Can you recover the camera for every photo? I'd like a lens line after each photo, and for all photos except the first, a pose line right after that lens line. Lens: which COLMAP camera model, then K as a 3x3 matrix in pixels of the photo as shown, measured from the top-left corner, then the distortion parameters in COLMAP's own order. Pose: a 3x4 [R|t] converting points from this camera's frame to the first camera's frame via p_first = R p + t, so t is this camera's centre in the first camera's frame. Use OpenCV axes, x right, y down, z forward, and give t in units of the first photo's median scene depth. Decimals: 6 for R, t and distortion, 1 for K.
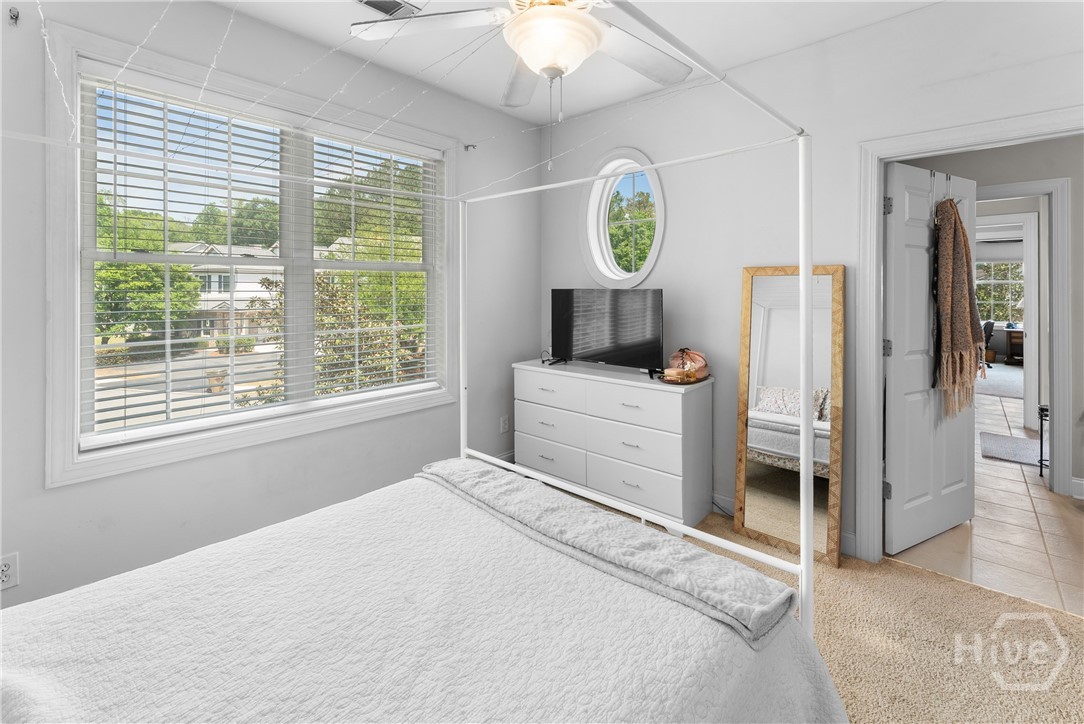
lens RADIAL K [[472.9, 0, 547.3], [0, 472.9, 287.7], [0, 0, 1]] dist [0.000539, 0.000347]
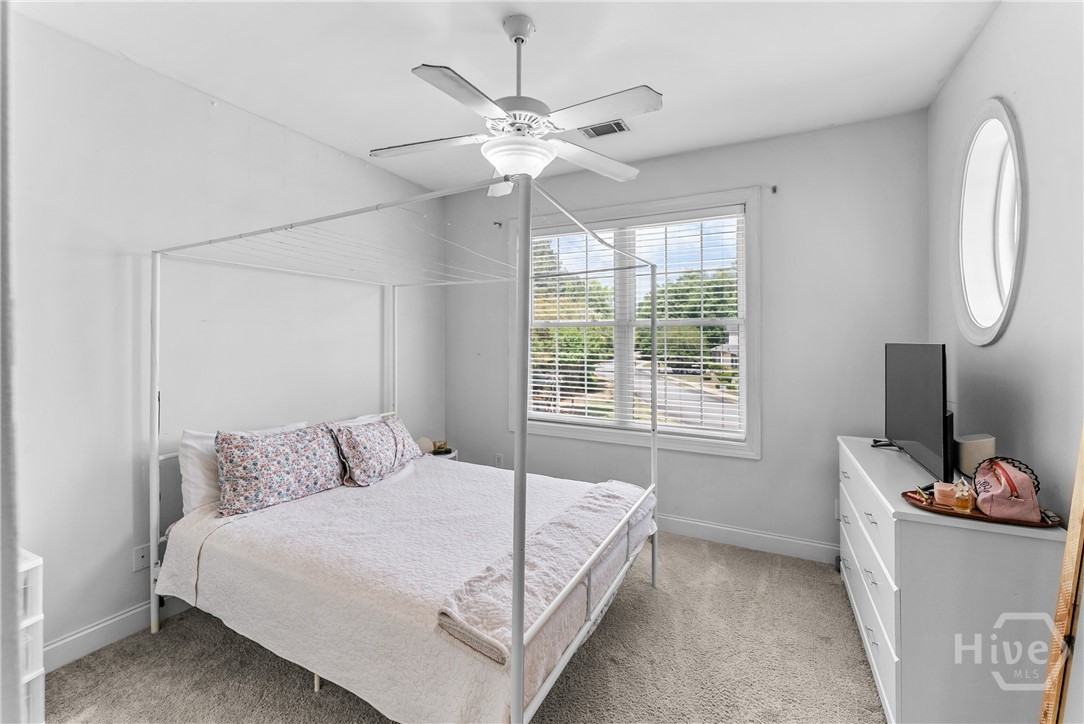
lens RADIAL K [[446.9, 0, 542.9], [0, 446.9, 339.2], [0, 0, 1]] dist [0.000237, 0.000058]
pose [[0.255203, -0.005915, -0.966869, 1.099417], [0.003213, 0.999981, -0.005270, -0.003754], [0.966882, -0.001762, 0.255217, 0.639700]]
